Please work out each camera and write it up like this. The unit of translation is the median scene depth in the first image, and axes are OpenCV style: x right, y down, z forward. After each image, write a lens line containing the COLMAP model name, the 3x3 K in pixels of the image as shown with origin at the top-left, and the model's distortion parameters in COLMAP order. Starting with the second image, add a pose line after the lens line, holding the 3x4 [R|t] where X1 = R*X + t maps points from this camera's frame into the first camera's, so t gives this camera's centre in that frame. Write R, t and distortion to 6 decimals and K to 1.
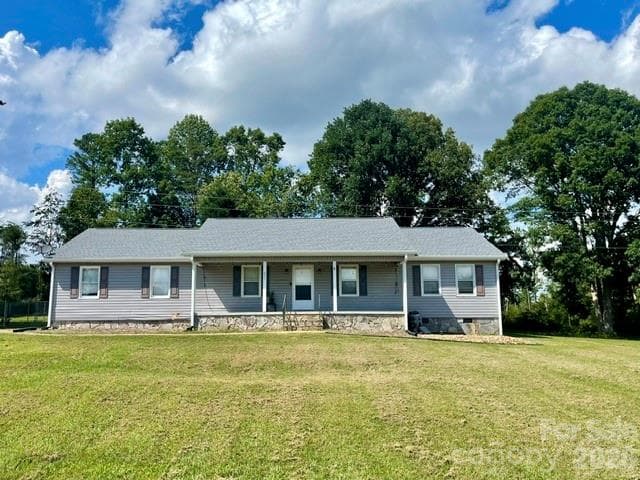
lens RADIAL K [[564.8, 0, 320.0], [0, 564.8, 240.0], [0, 0, 1]] dist [0.102048, -0.108511]
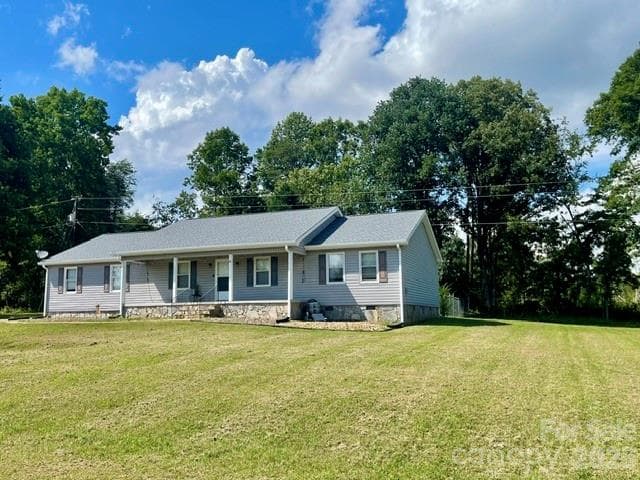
lens RADIAL K [[564.8, 0, 320.0], [0, 564.8, 240.0], [0, 0, 1]] dist [0.102048, -0.108511]
pose [[0.928652, -0.054337, -0.366952, 0.545859], [0.062285, 0.998010, 0.009844, 0.009794], [0.365687, -0.031998, 0.930188, 0.060034]]
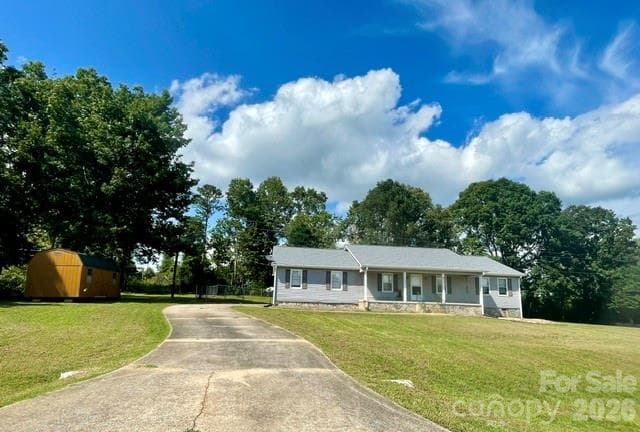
lens RADIAL K [[352.8, 0, 319.7], [0, 352.8, 228.4], [0, 0, 1]] dist [0.012975, 0.000003]
pose [[0.991877, 0.059803, 0.112264, -0.460487], [-0.051630, 0.995895, -0.074350, -0.001443], [-0.116249, 0.067950, 0.990893, -0.057687]]
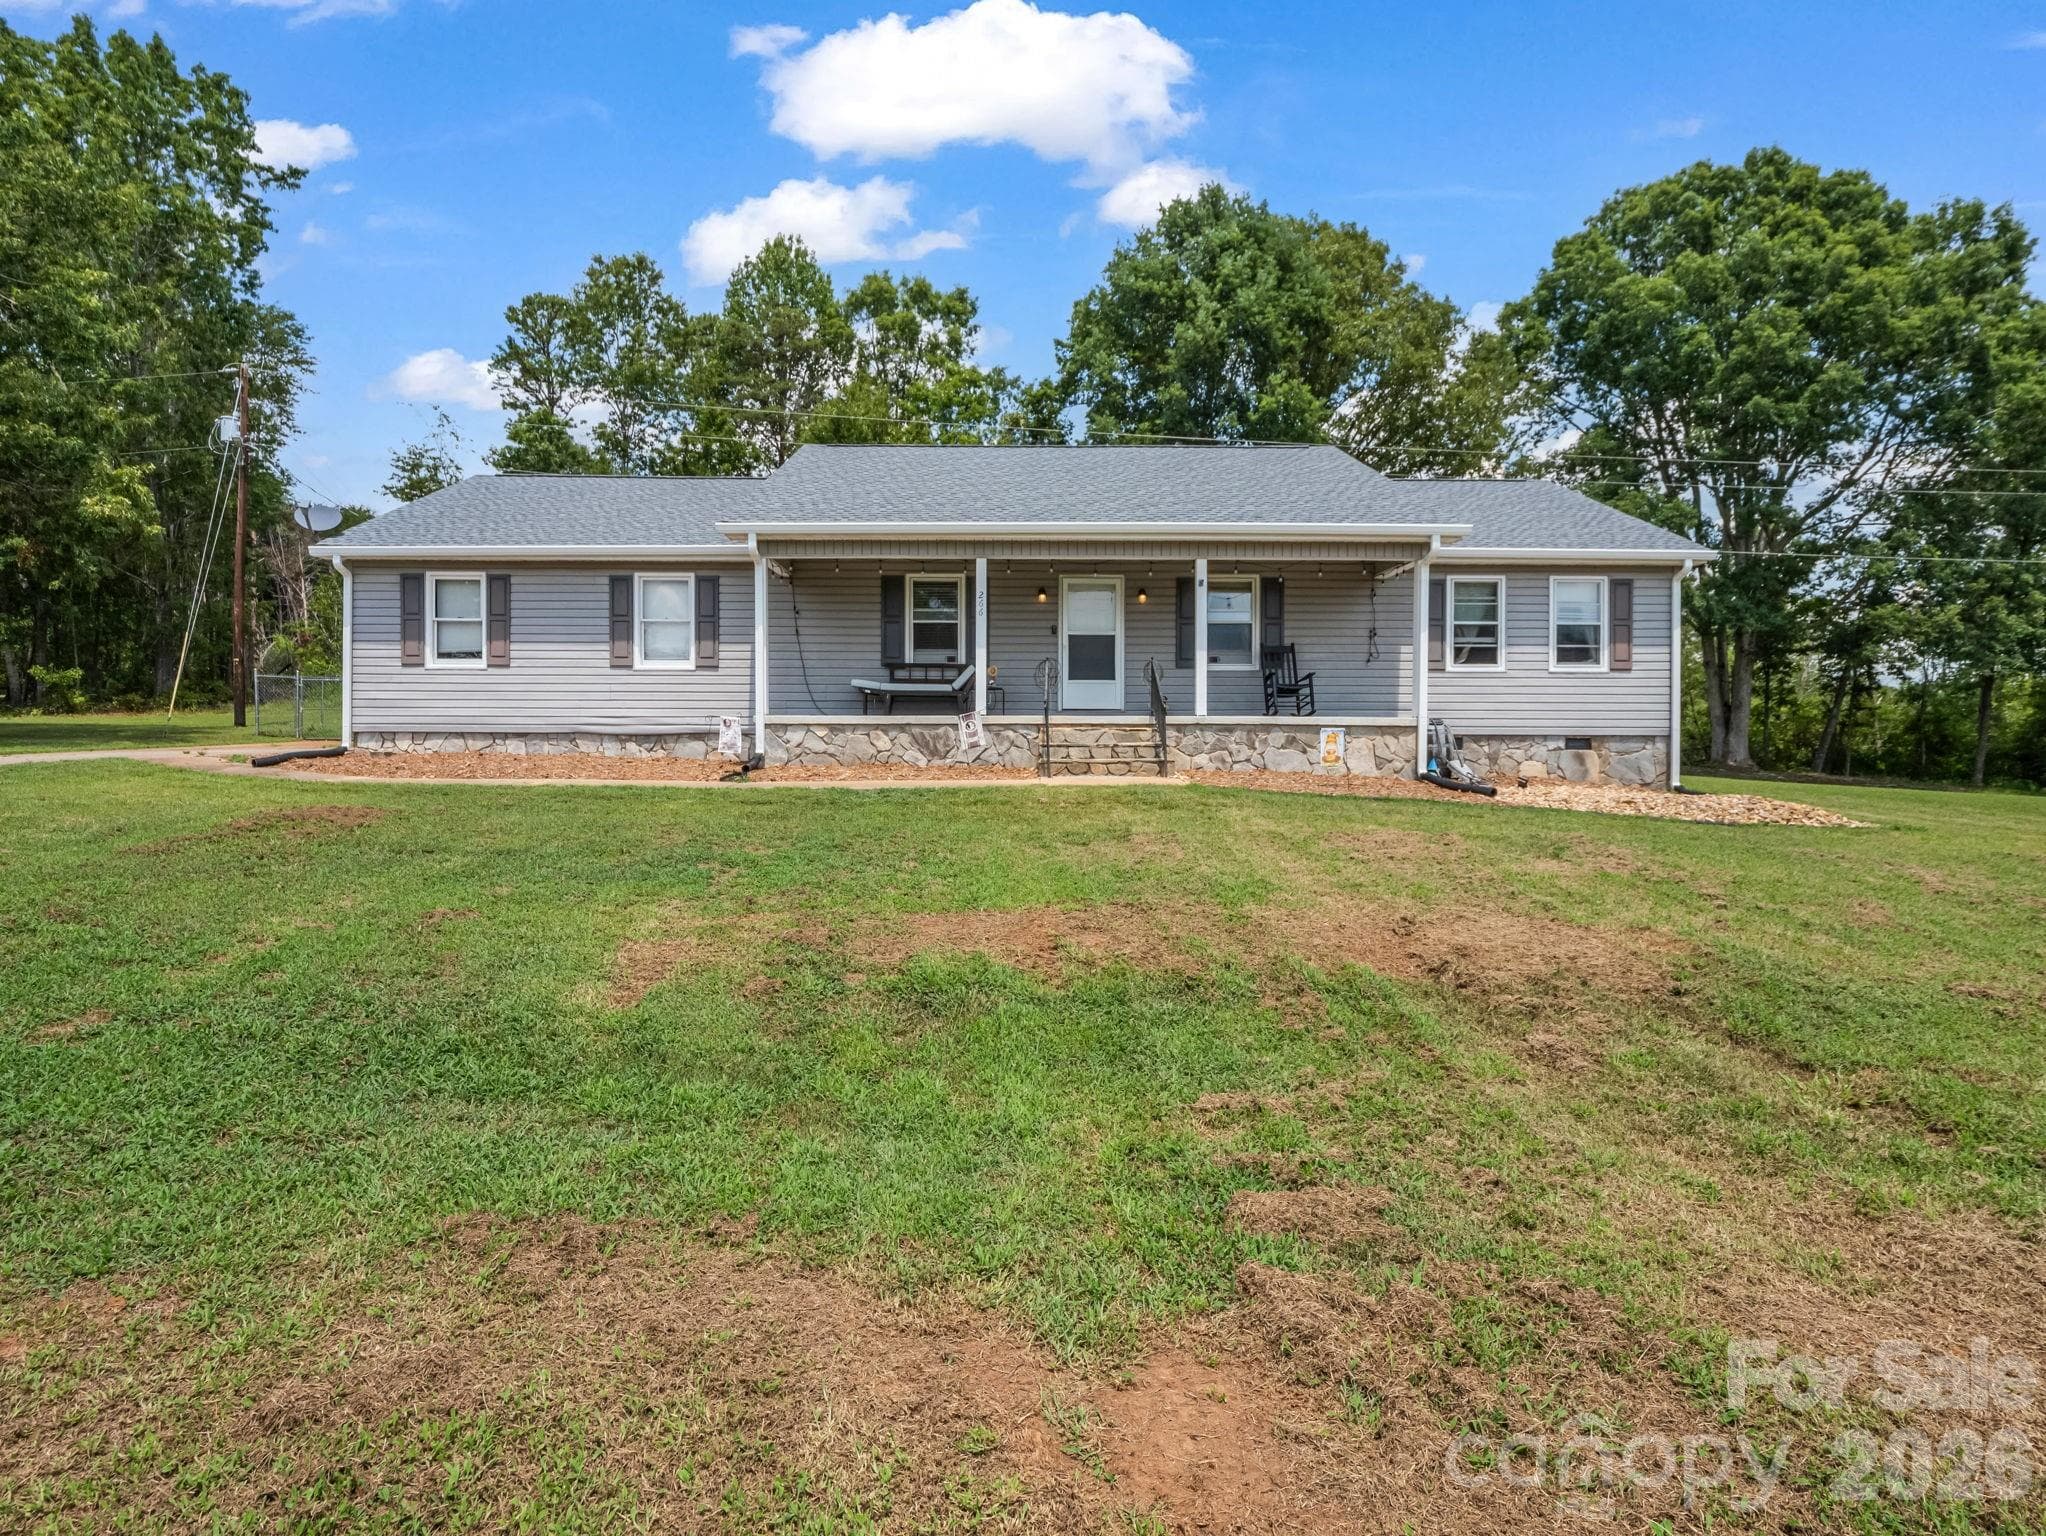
lens RADIAL K [[1126.1, 0, 1034.6], [0, 1126.1, 731.8], [0, 0, 1]] dist [-0.000578, -0.008108]
pose [[0.999949, 0.009133, -0.004226, -0.060450], [-0.008401, 0.988776, 0.149166, 0.037977], [0.005541, -0.149123, 0.988803, 0.340364]]
